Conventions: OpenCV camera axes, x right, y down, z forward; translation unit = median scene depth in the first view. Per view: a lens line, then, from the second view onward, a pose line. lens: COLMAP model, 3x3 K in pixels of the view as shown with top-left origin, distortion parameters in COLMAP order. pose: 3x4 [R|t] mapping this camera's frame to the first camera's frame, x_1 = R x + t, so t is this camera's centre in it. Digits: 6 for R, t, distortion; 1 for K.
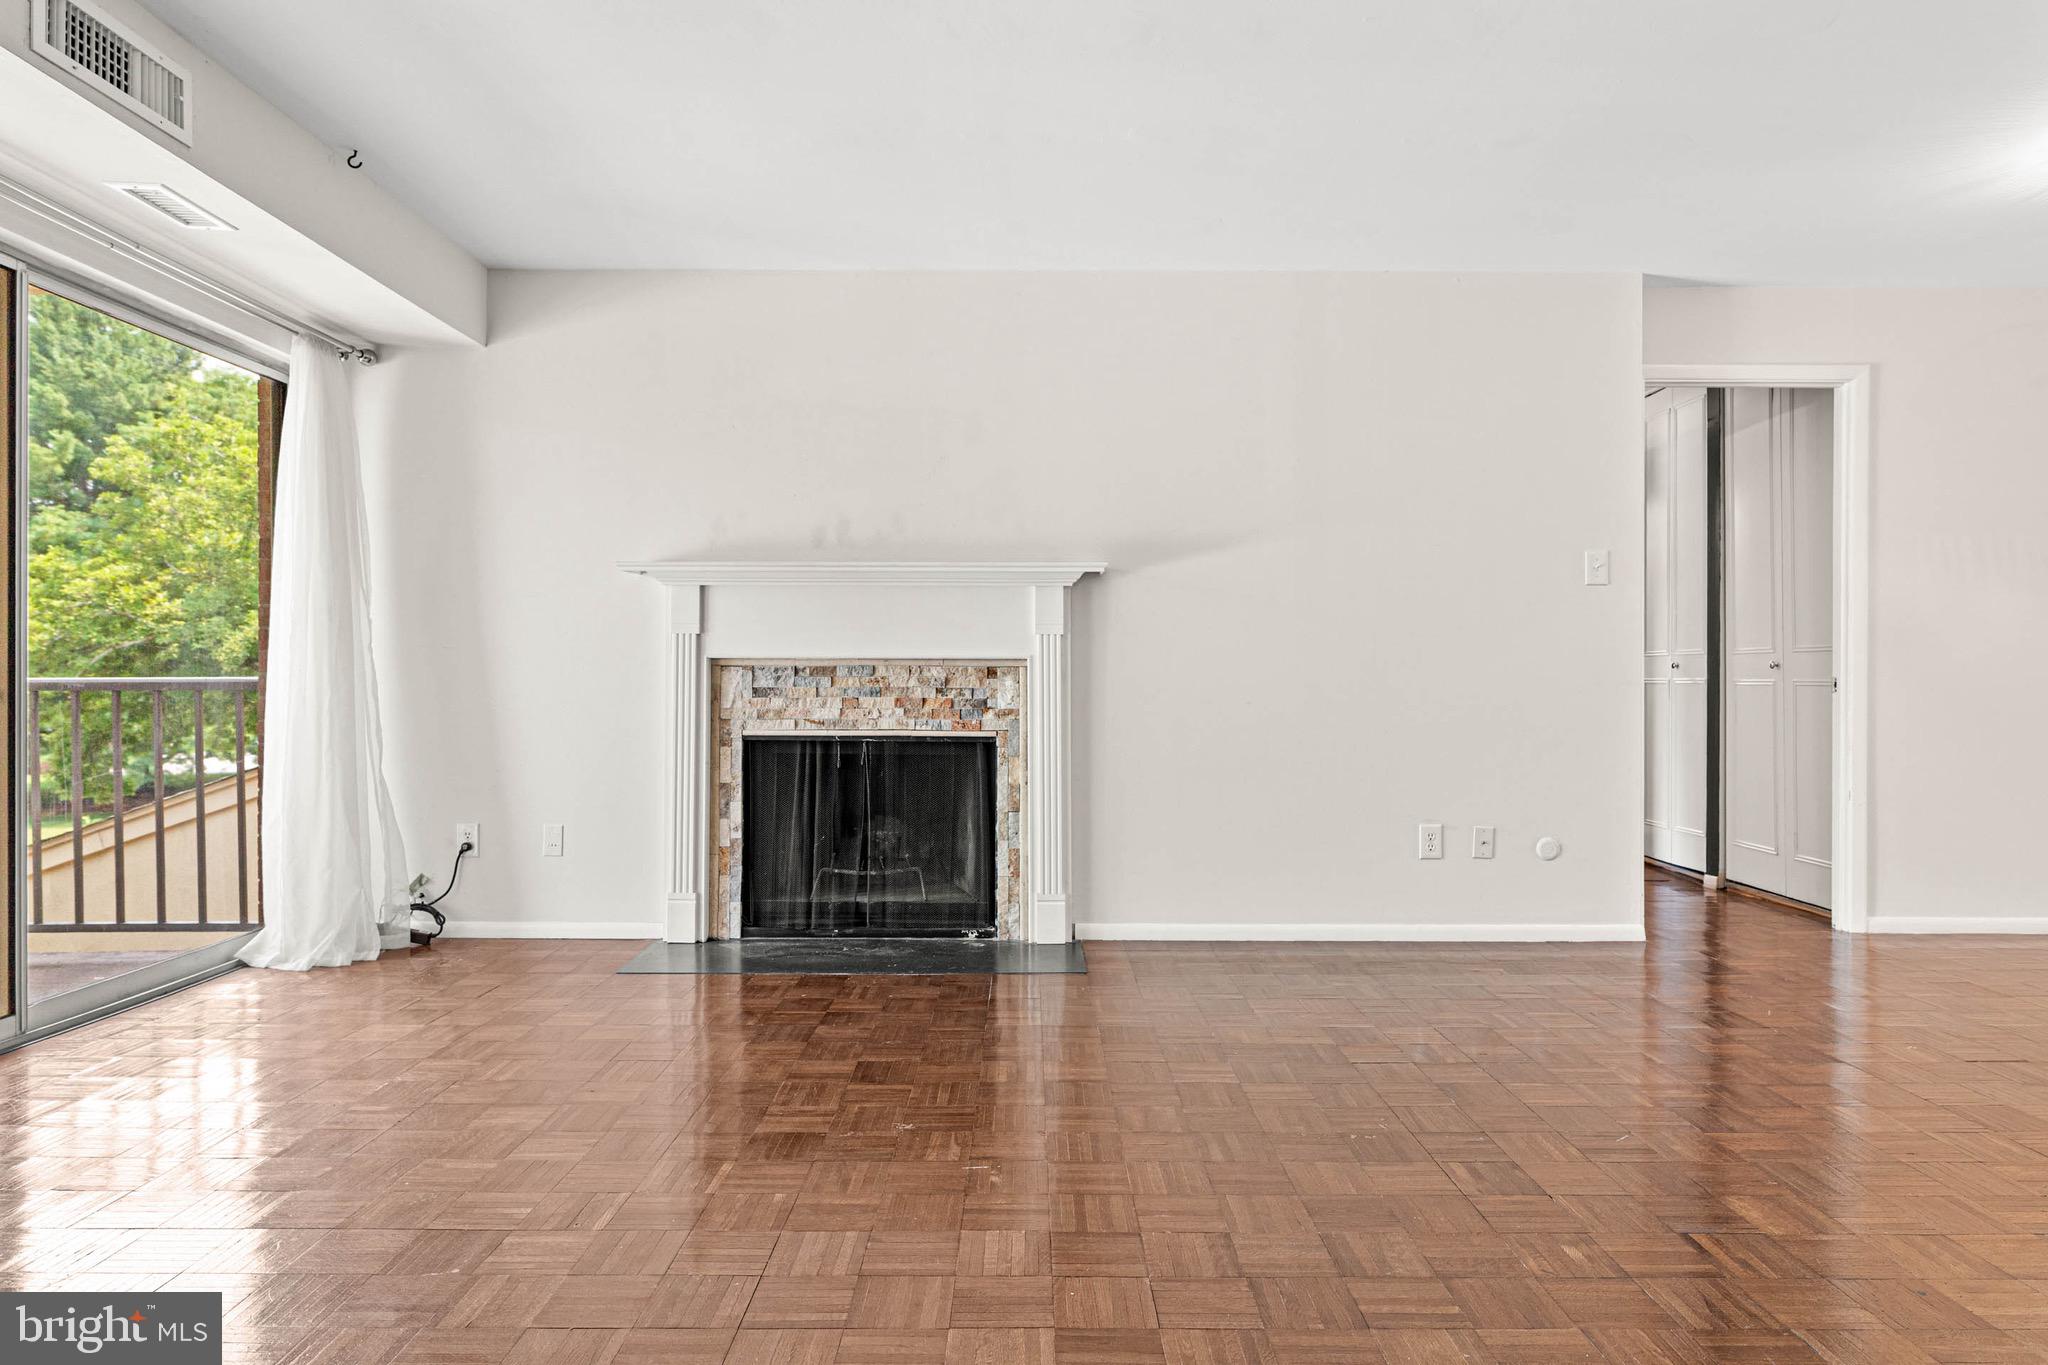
lens RADIAL K [[1183.0, 0, 1024.0], [0, 1183.0, 682.5], [0, 0, 1]] dist [-0.001797, -0.002119]
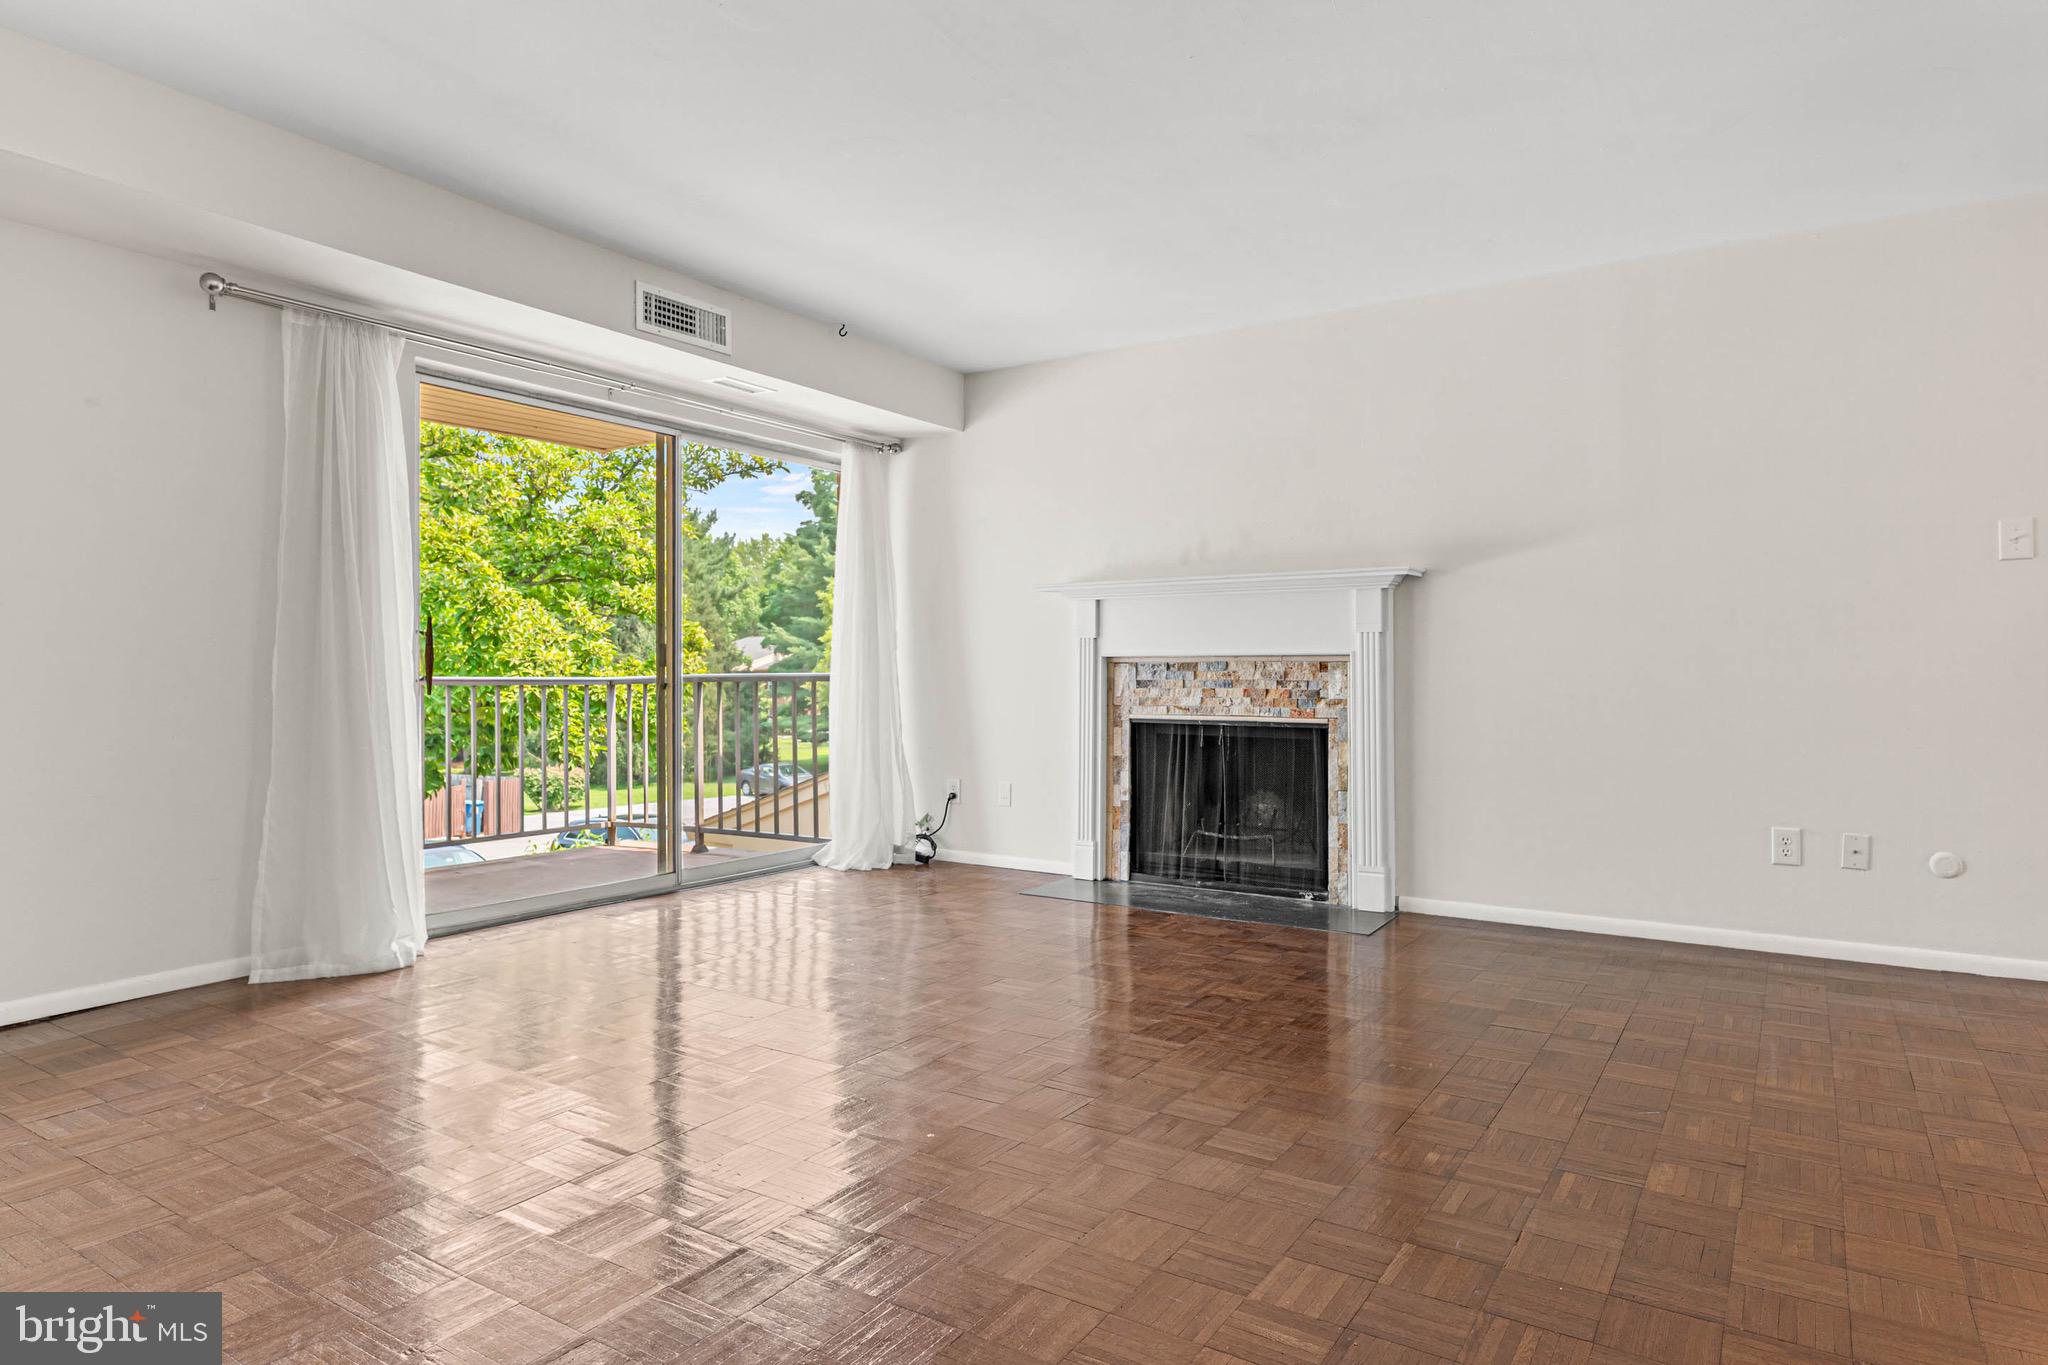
lens RADIAL K [[1176.9, 0, 1020.6], [0, 1176.9, 672.4], [0, 0, 1]] dist [-0.004656, -0.000488]
pose [[0.831649, -0.004027, -0.555287, 0.356600], [0.002853, 0.999991, -0.002980, -0.000544], [0.555294, 0.000894, 0.831654, -0.096916]]
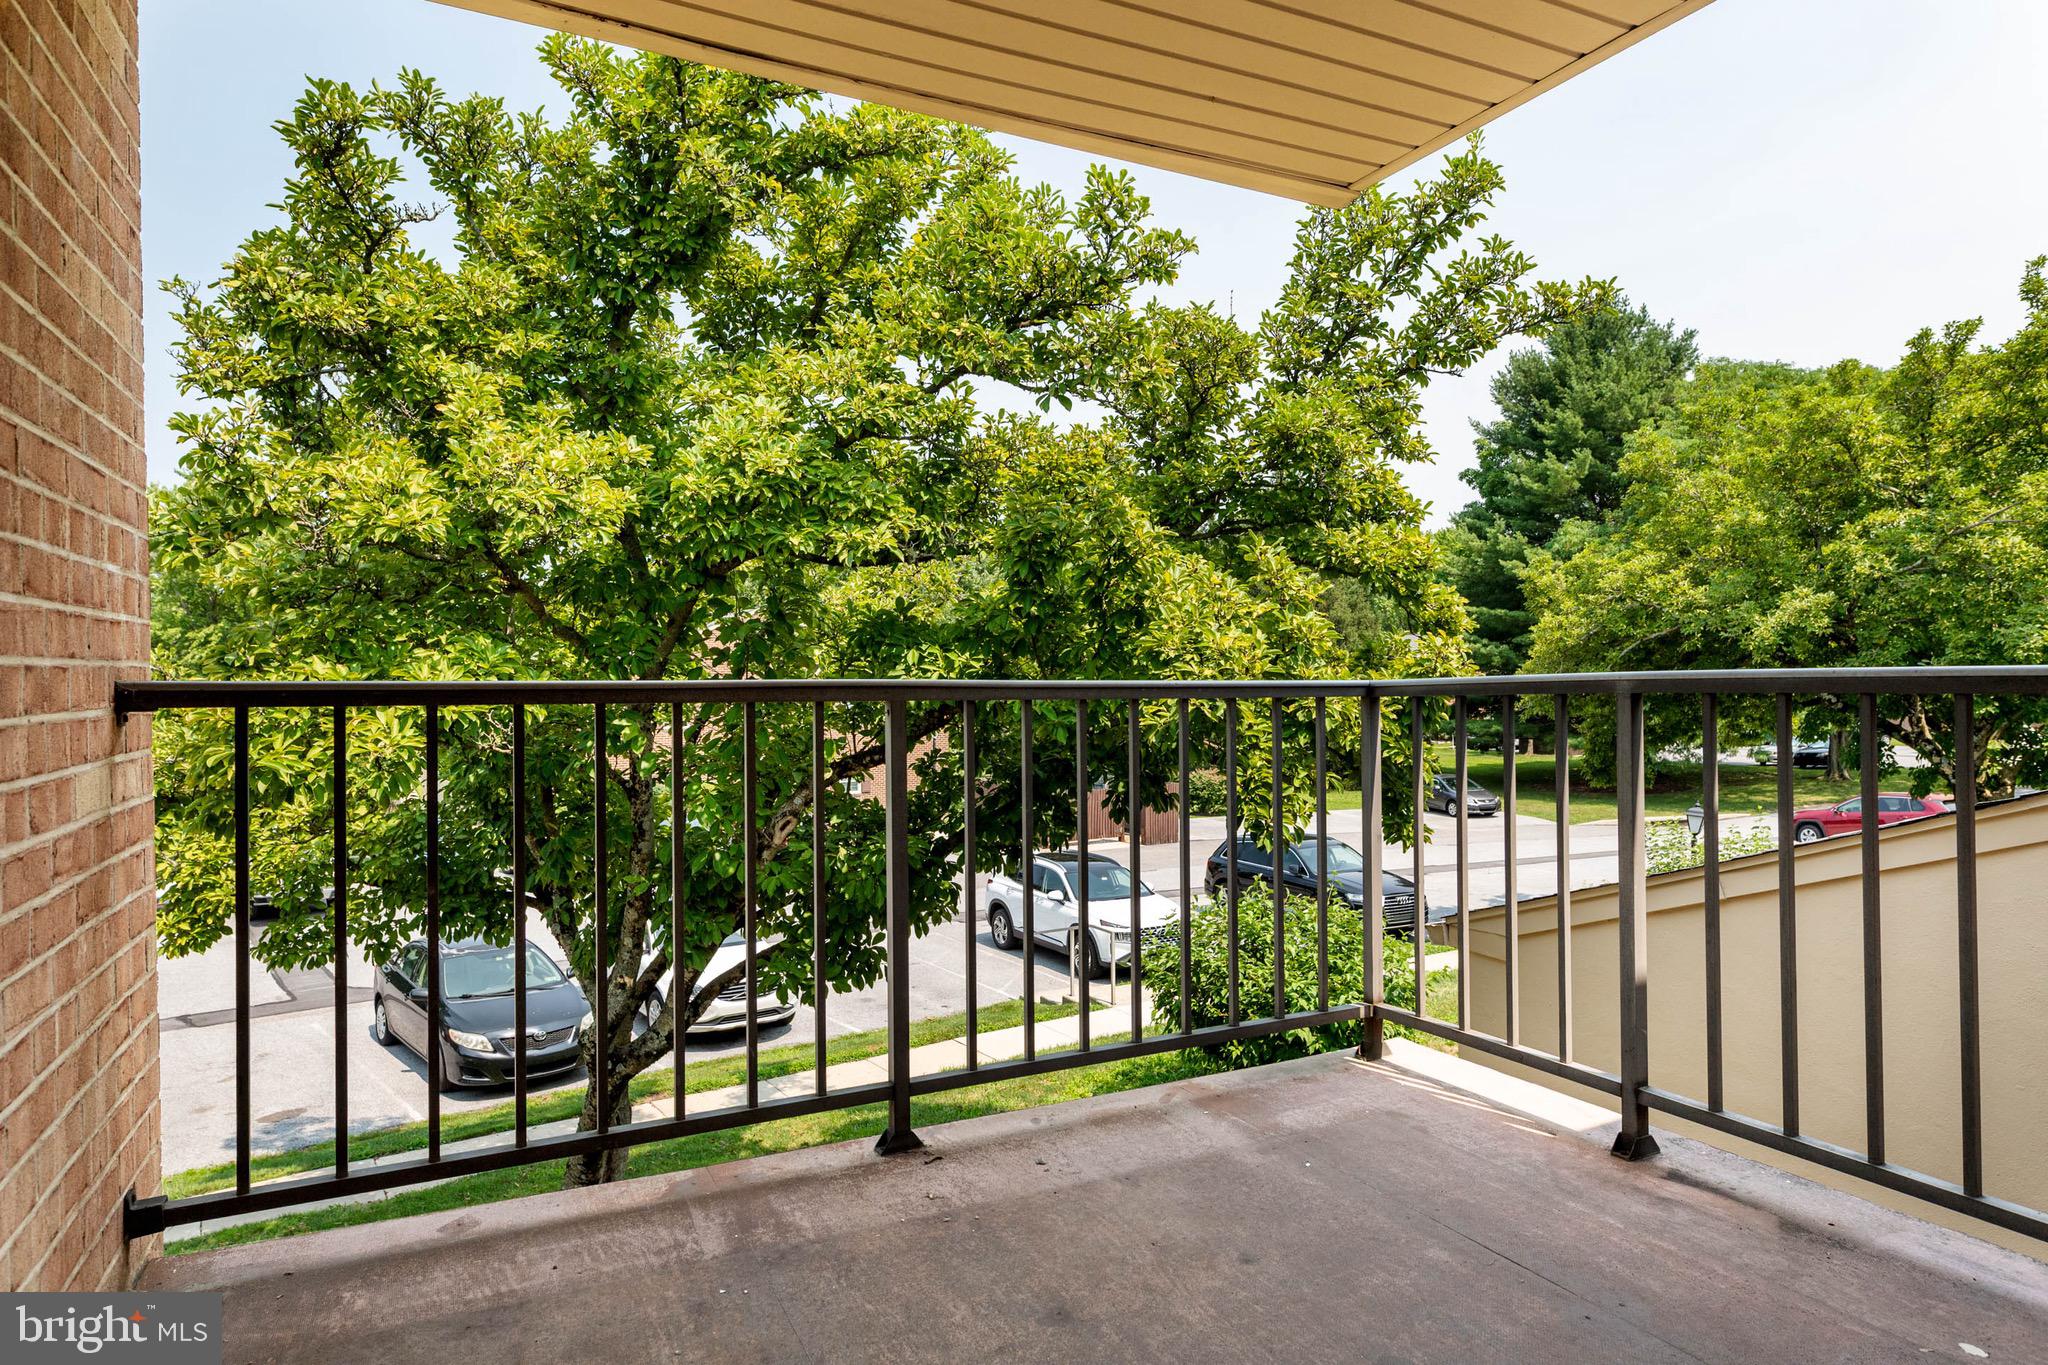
lens RADIAL K [[1183.0, 0, 1024.0], [0, 1183.0, 682.5], [0, 0, 1]] dist [-0.001797, -0.002119]
pose [[0.436948, -0.000920, -0.899486, -0.438882], [0.008080, 0.999963, 0.002903, -0.002383], [0.899451, -0.008537, 0.436939, 0.421556]]
